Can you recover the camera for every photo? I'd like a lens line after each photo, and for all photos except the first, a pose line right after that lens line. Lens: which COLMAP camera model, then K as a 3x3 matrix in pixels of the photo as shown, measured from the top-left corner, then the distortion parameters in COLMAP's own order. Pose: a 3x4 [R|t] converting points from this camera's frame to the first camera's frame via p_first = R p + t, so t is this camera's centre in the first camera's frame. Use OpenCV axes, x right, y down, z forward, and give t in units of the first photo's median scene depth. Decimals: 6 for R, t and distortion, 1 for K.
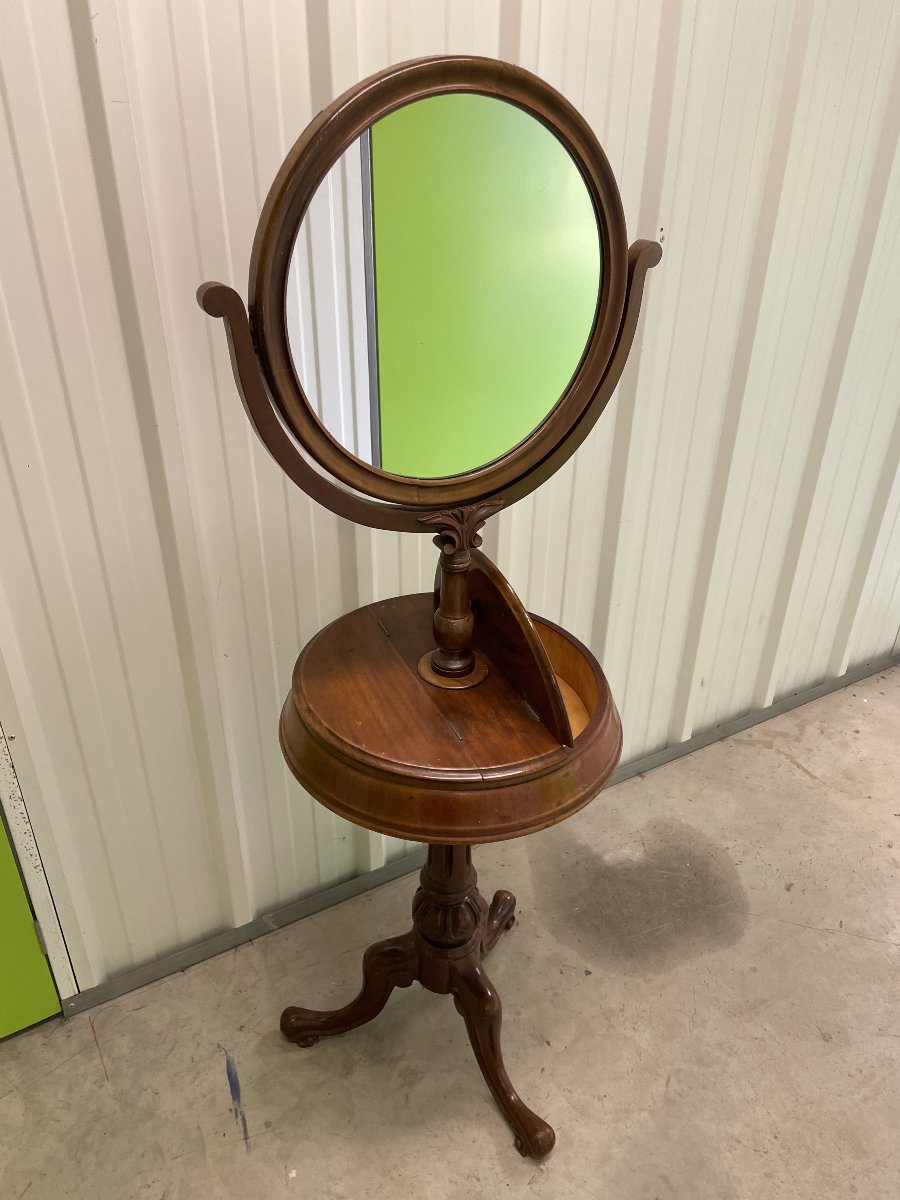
lens RADIAL K [[910.0, 0, 454.9], [0, 910.0, 598.5], [0, 0, 1]] dist [0.062551, -0.082839]
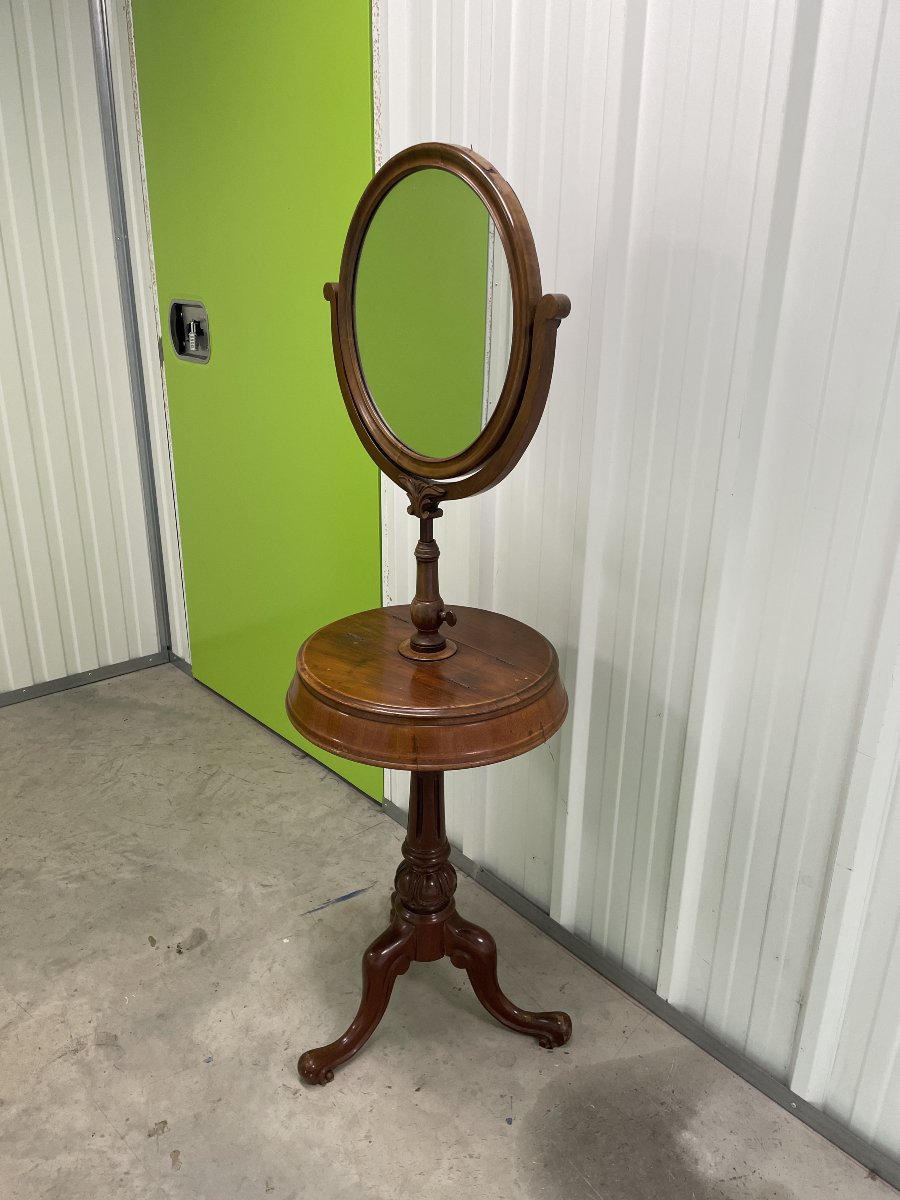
lens RADIAL K [[910.0, 0, 451.0], [0, 910.0, 600.8], [0, 0, 1]] dist [0.062551, -0.082839]
pose [[0.187241, 0.340226, -0.921513, 0.885079], [-0.509899, 0.835486, 0.204859, -0.197131], [0.839610, 0.431520, 0.329918, 0.479925]]
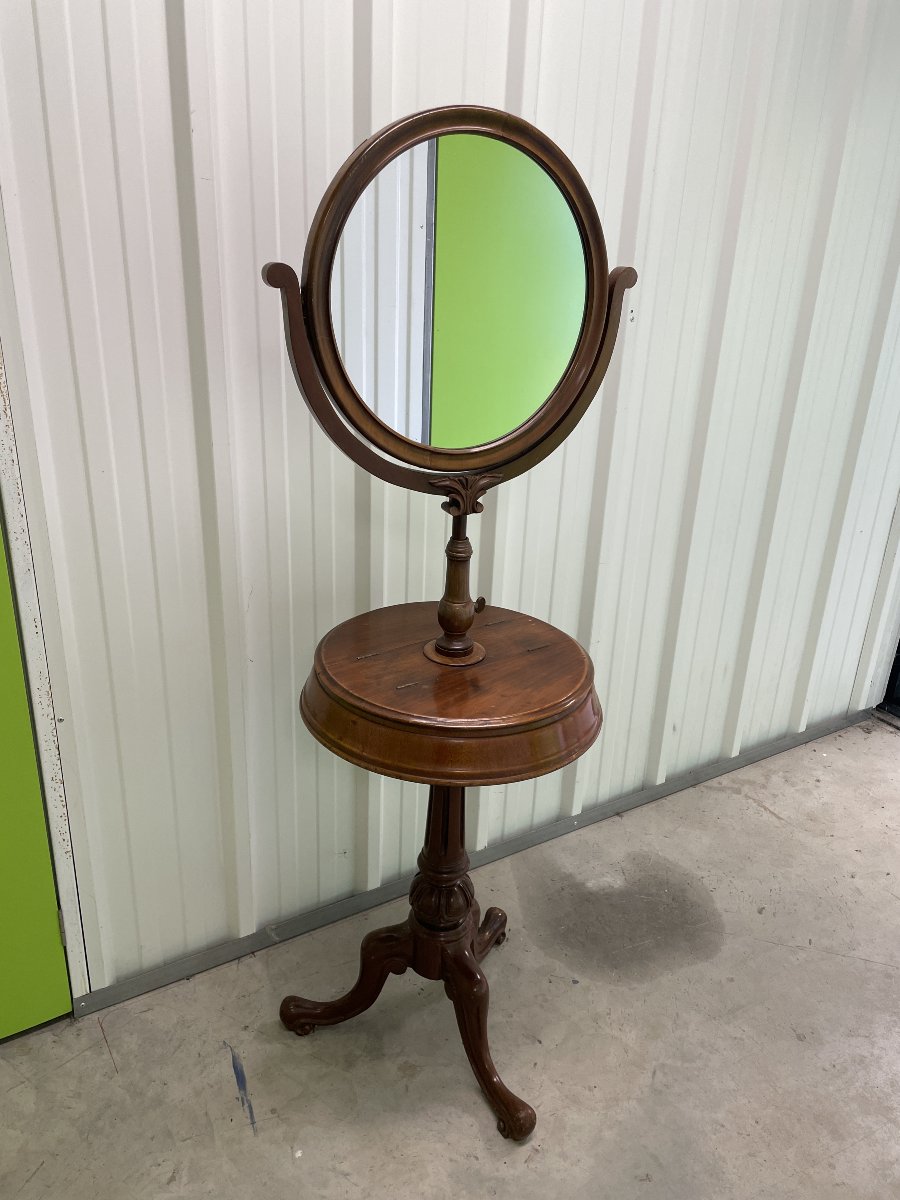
lens RADIAL K [[910.0, 0, 450.6], [0, 910.0, 584.0], [0, 0, 1]] dist [0.062551, -0.082839]
pose [[0.999386, 0.014553, 0.031888, -0.042720], [-0.009364, 0.987521, -0.157212, 0.137665], [-0.033778, 0.156816, 0.987050, -0.119403]]
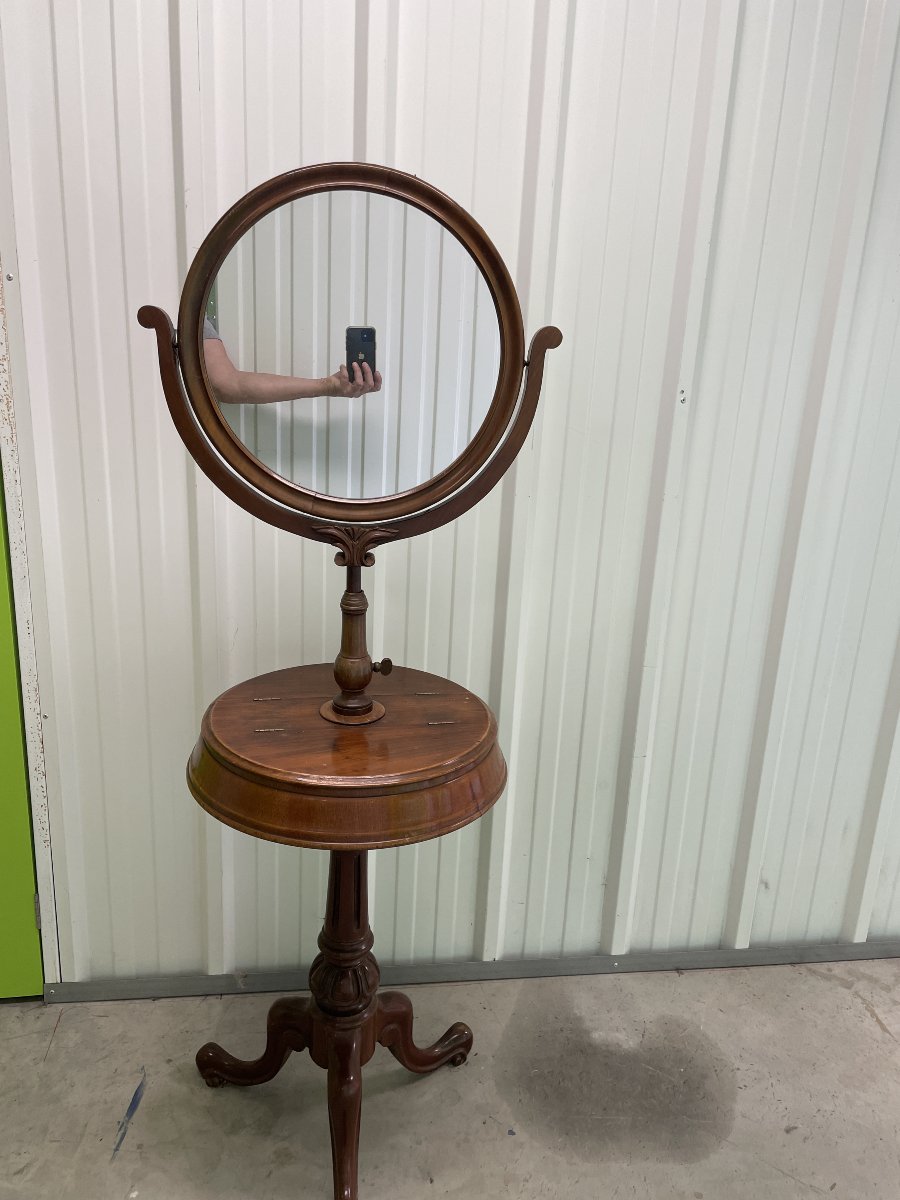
lens RADIAL K [[910.0, 0, 453.9], [0, 910.0, 595.5], [0, 0, 1]] dist [0.062551, -0.082839]
pose [[0.924918, 0.134539, -0.355563, 0.384934], [-0.222514, 0.949925, -0.219386, 0.125864], [0.308242, 0.282032, 0.908540, -0.002497]]
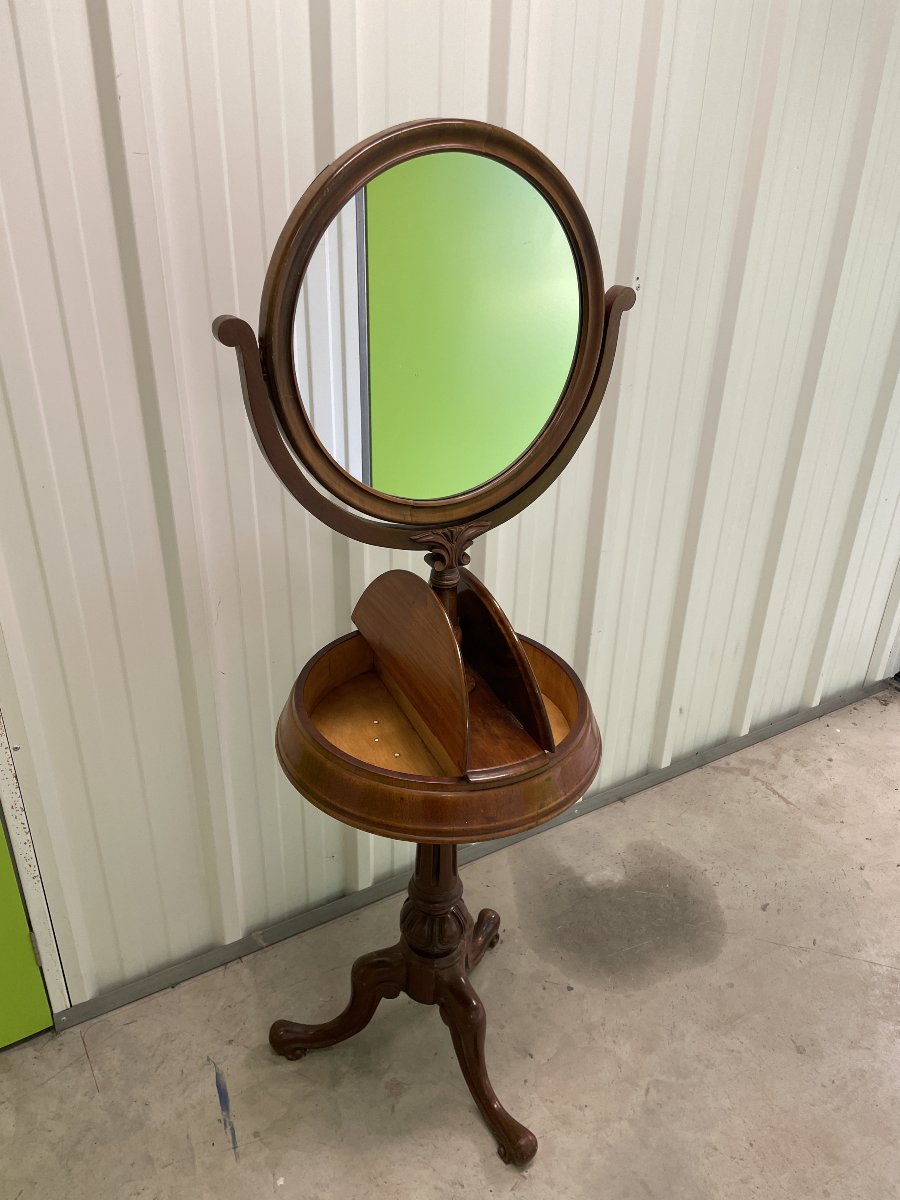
lens RADIAL K [[910.0, 0, 458.8], [0, 910.0, 599.1], [0, 0, 1]] dist [0.062551, -0.082839]
pose [[0.999775, 0.007128, 0.019986, -0.003336], [-0.006127, 0.998746, -0.049685, 0.027355], [-0.020316, 0.049551, 0.998565, -0.049162]]
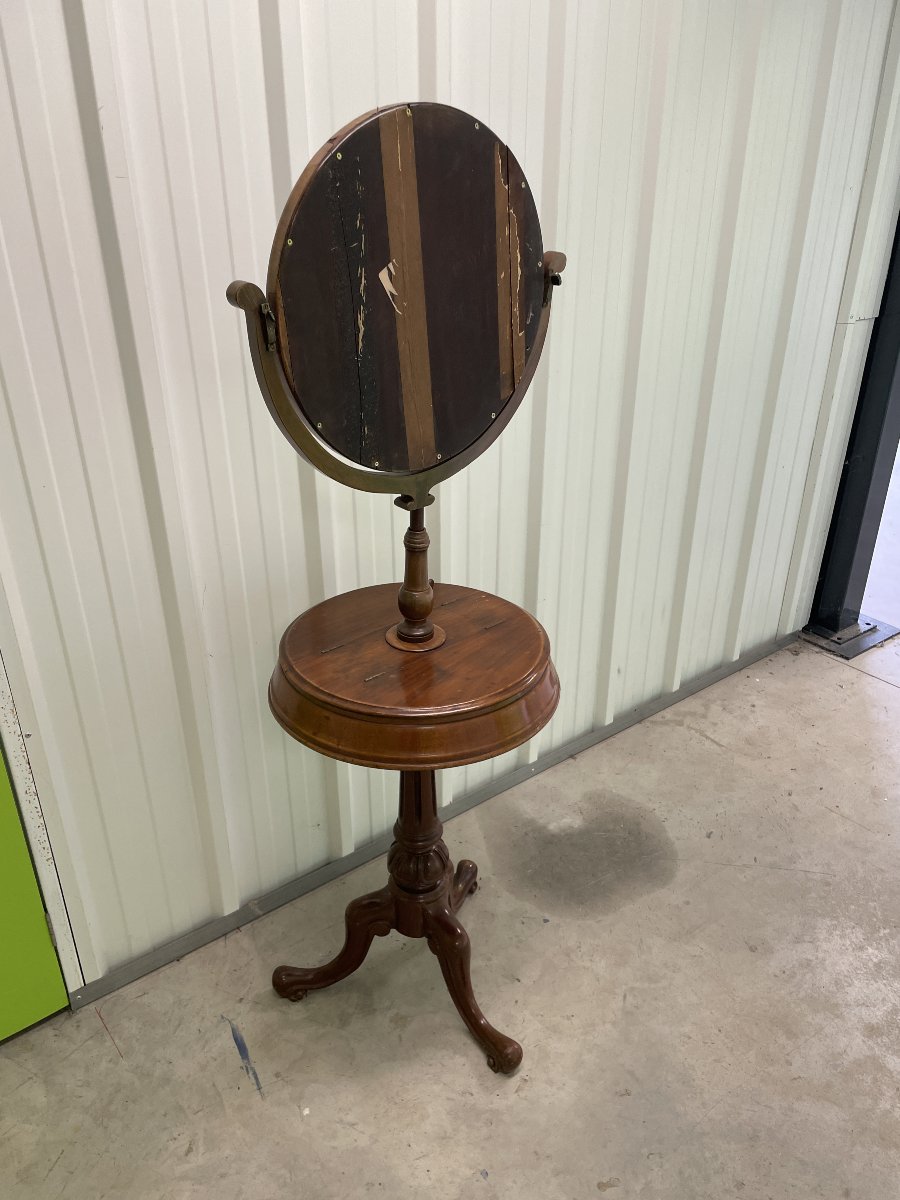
lens RADIAL K [[910.0, 0, 454.8], [0, 910.0, 601.3], [0, 0, 1]] dist [0.062551, -0.082839]
pose [[0.991366, -0.070999, 0.110239, -0.069777], [0.078018, 0.995101, -0.060718, 0.084659], [-0.105388, 0.068794, 0.992049, -0.148914]]
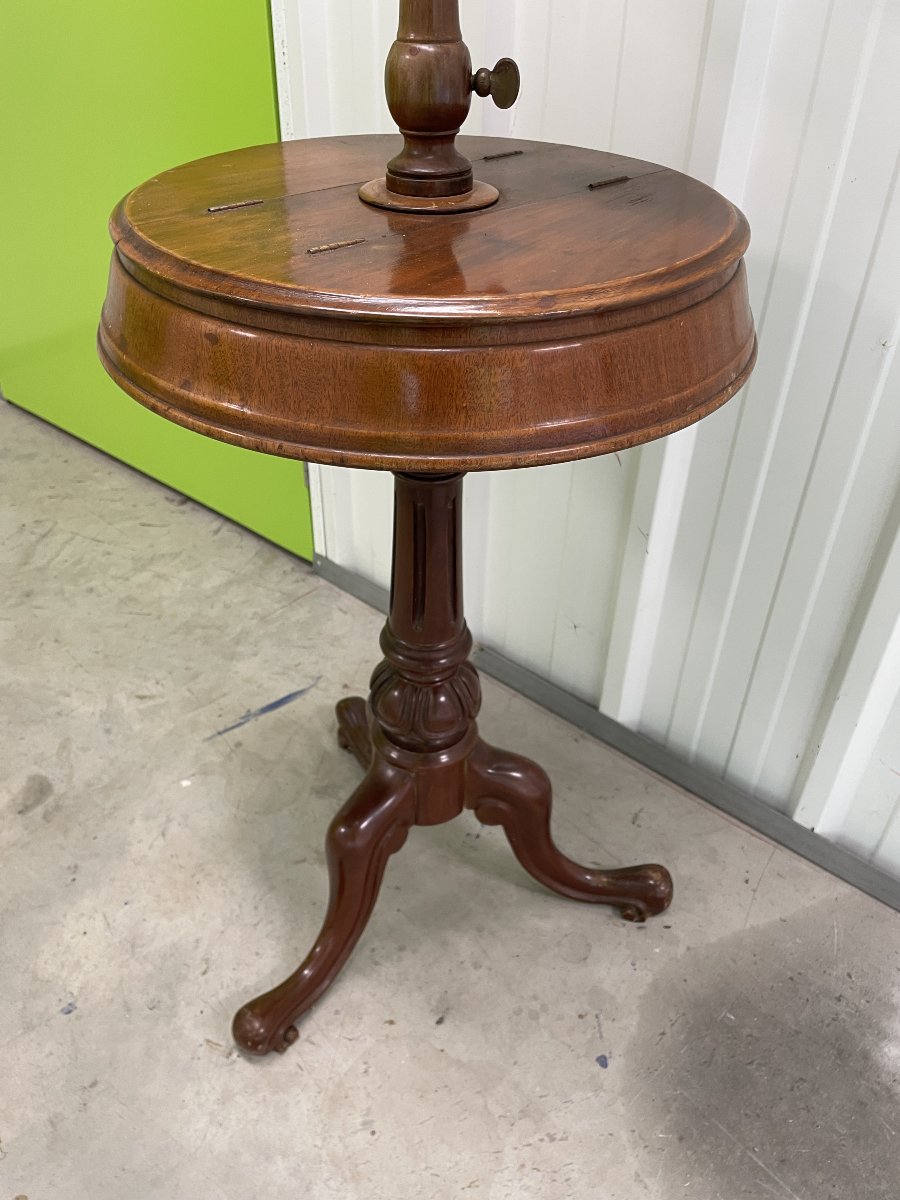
lens RADIAL K [[910.0, 0, 441.9], [0, 910.0, 621.0], [0, 0, 1]] dist [0.062551, -0.082839]
pose [[0.305240, 0.566344, -0.765560, 0.423830], [-0.493924, 0.781492, 0.381194, 0.055417], [0.814166, 0.261773, 0.518274, 0.644893]]
